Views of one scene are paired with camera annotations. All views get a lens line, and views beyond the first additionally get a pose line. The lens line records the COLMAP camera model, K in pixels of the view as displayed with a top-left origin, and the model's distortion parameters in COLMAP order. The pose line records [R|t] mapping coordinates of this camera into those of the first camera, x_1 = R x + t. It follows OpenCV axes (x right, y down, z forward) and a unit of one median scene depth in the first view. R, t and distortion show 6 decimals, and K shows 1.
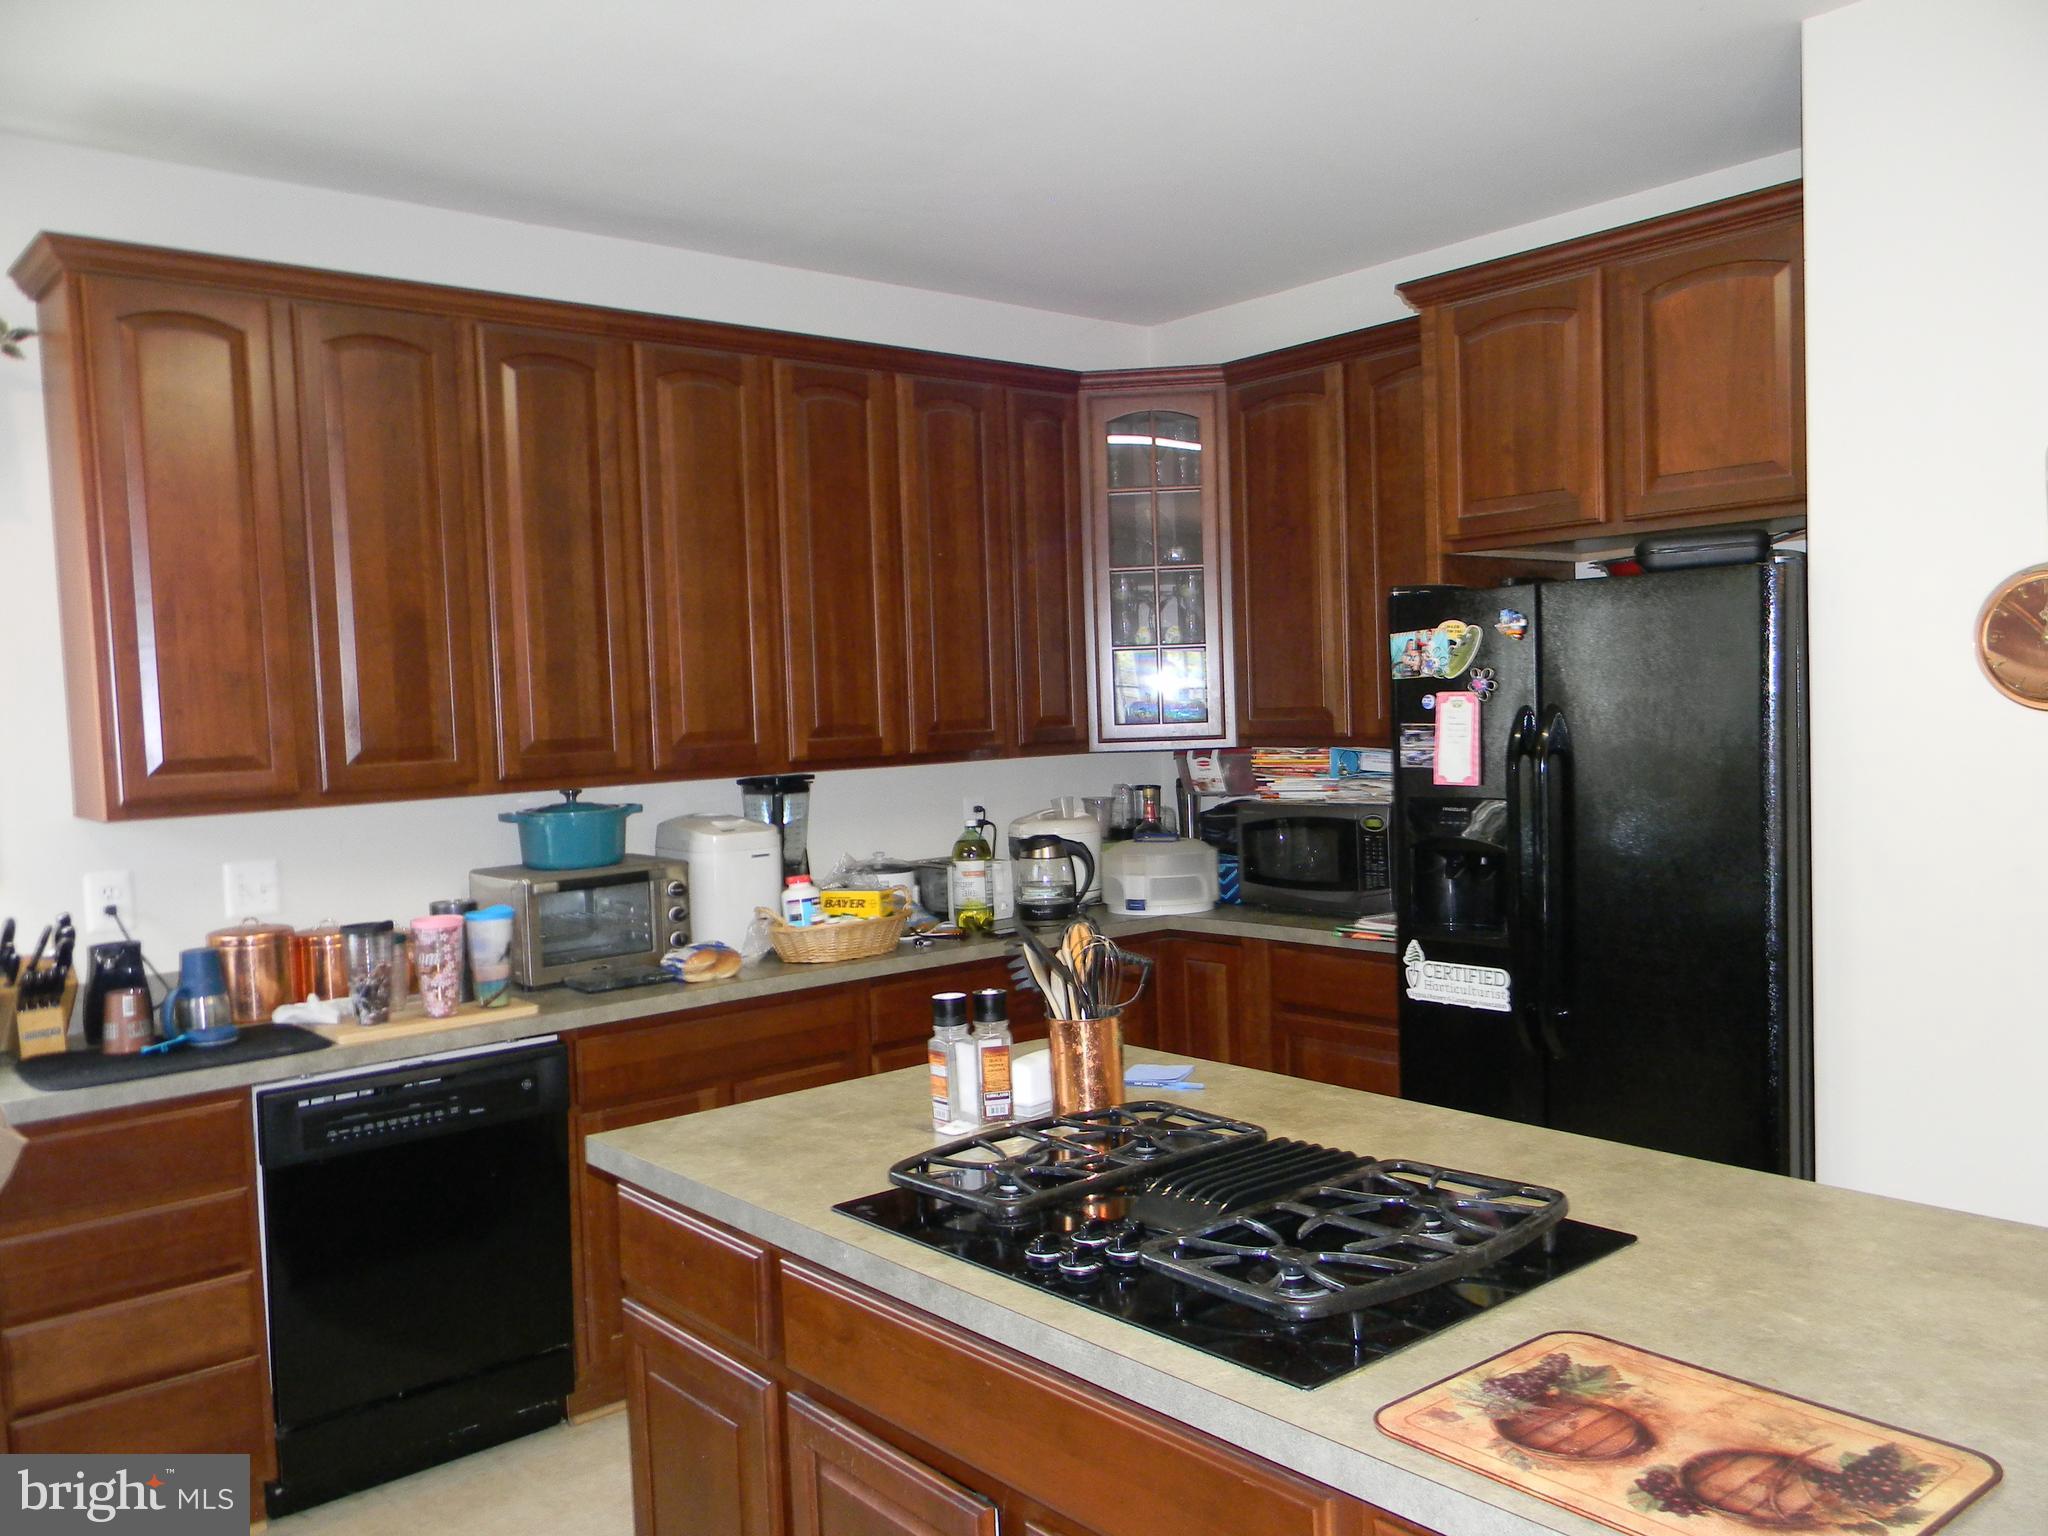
lens RADIAL K [[1653.1, 0, 1033.4], [0, 1653.1, 782.9], [0, 0, 1]] dist [-0.004268, 0.038923]
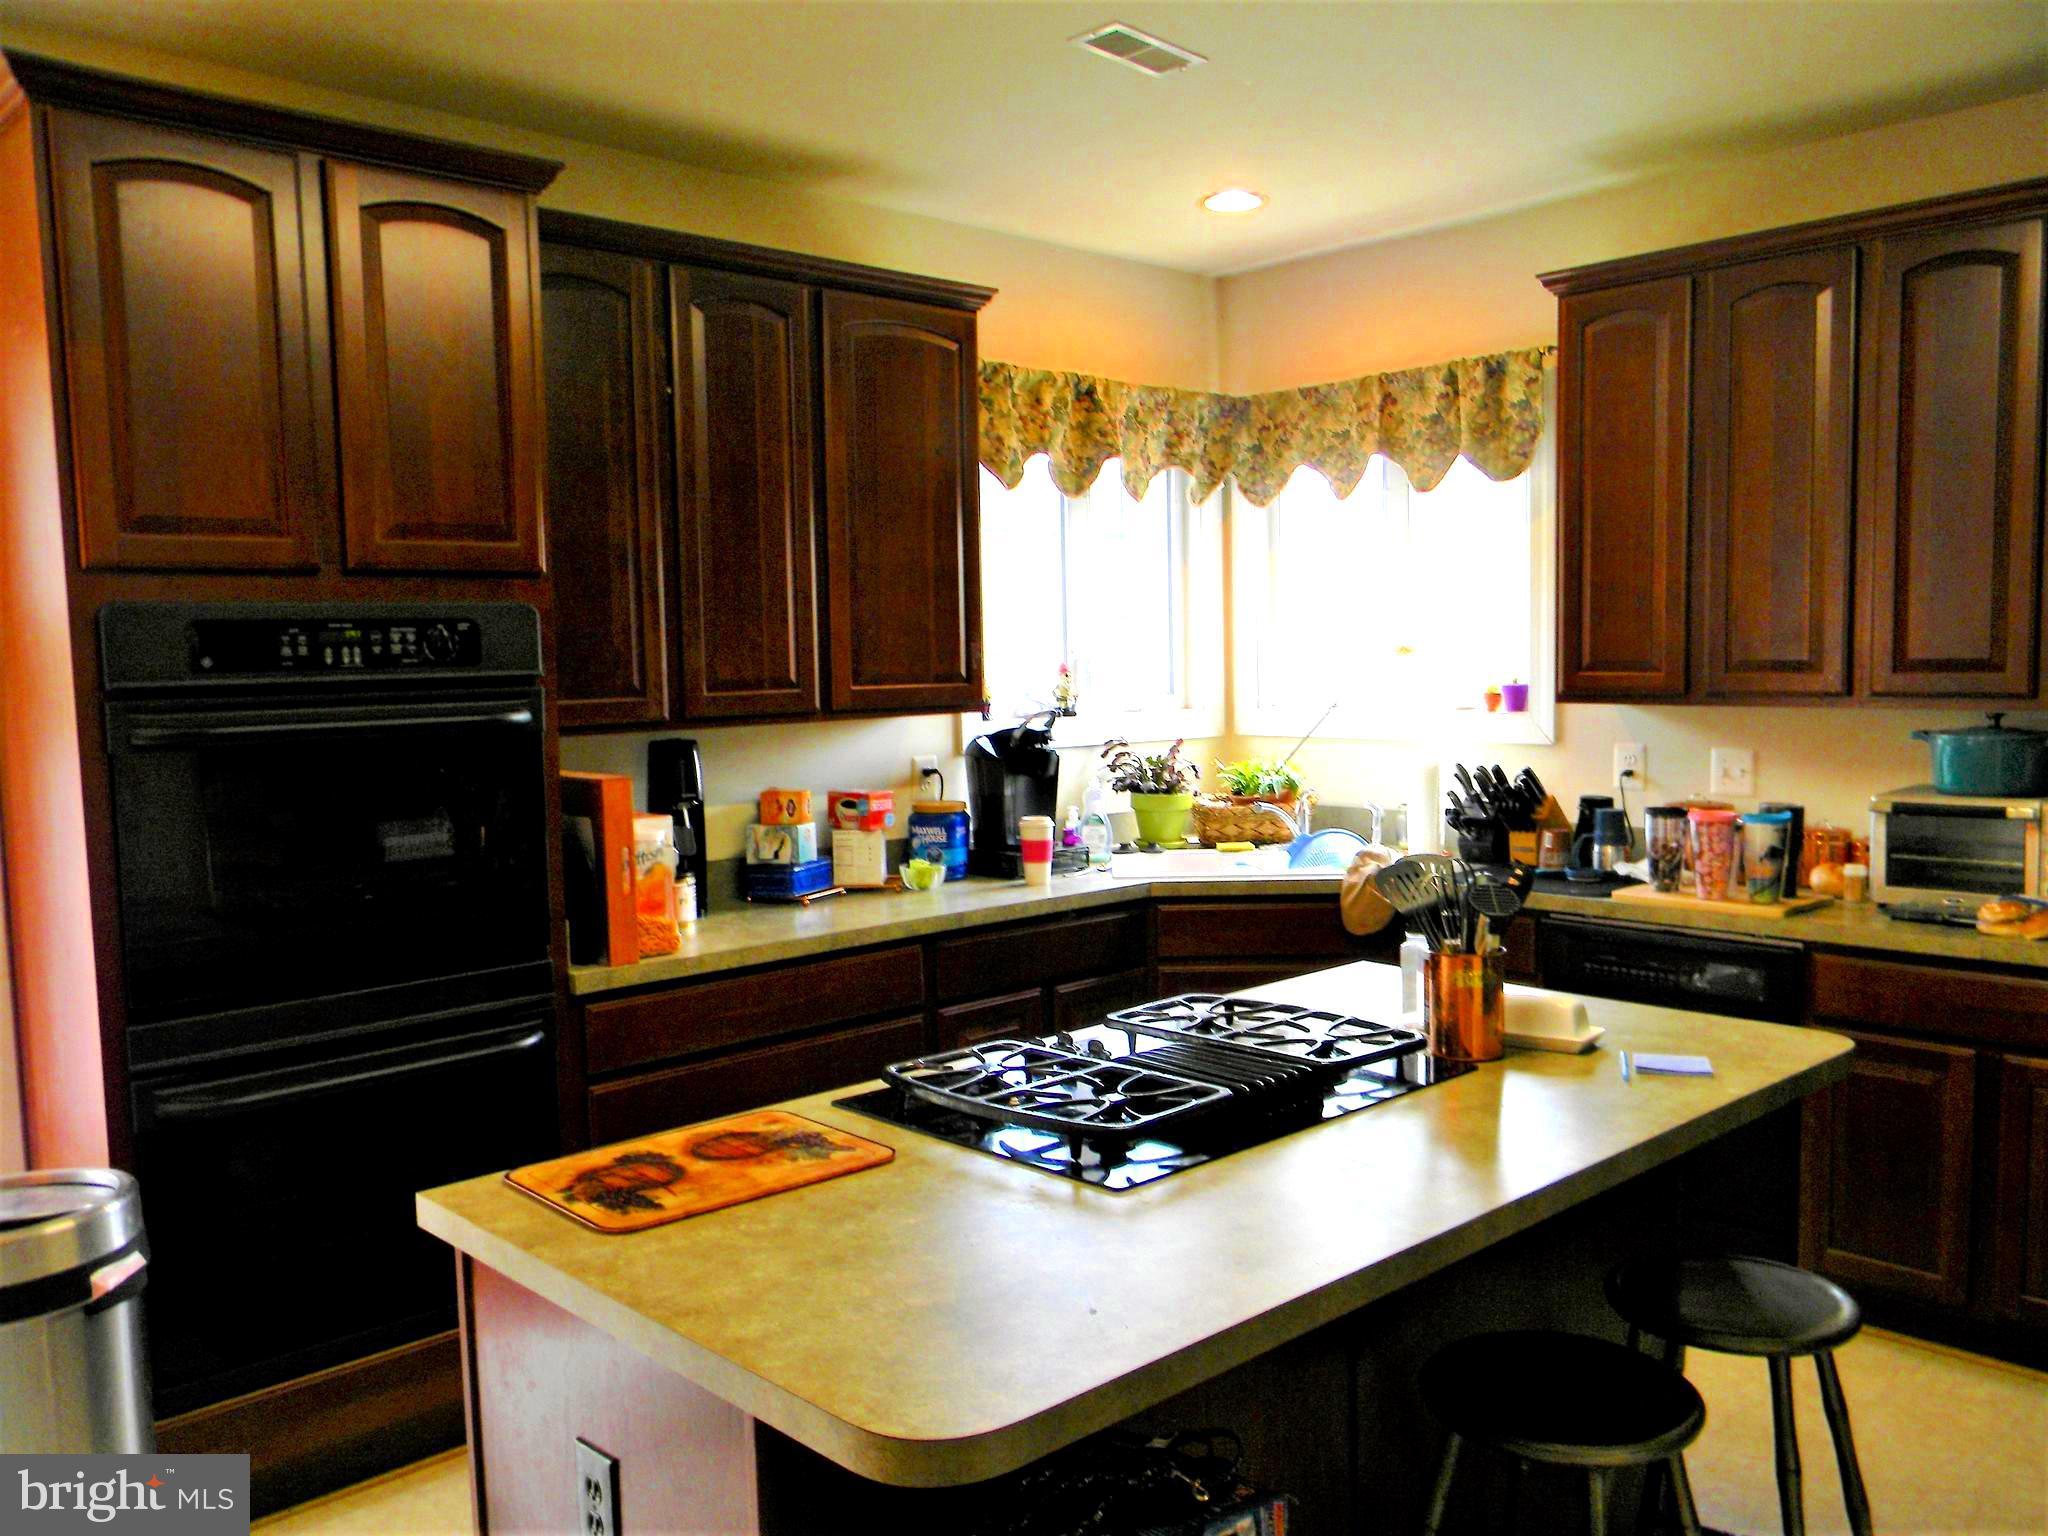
lens RADIAL K [[1653.1, 0, 1033.4], [0, 1653.1, 782.9], [0, 0, 1]] dist [-0.004268, 0.038923]
pose [[0.049519, 0.119842, -0.991557, 1.696077], [-0.041427, 0.992167, 0.117846, -0.117374], [0.997914, 0.035241, 0.054096, 1.116753]]
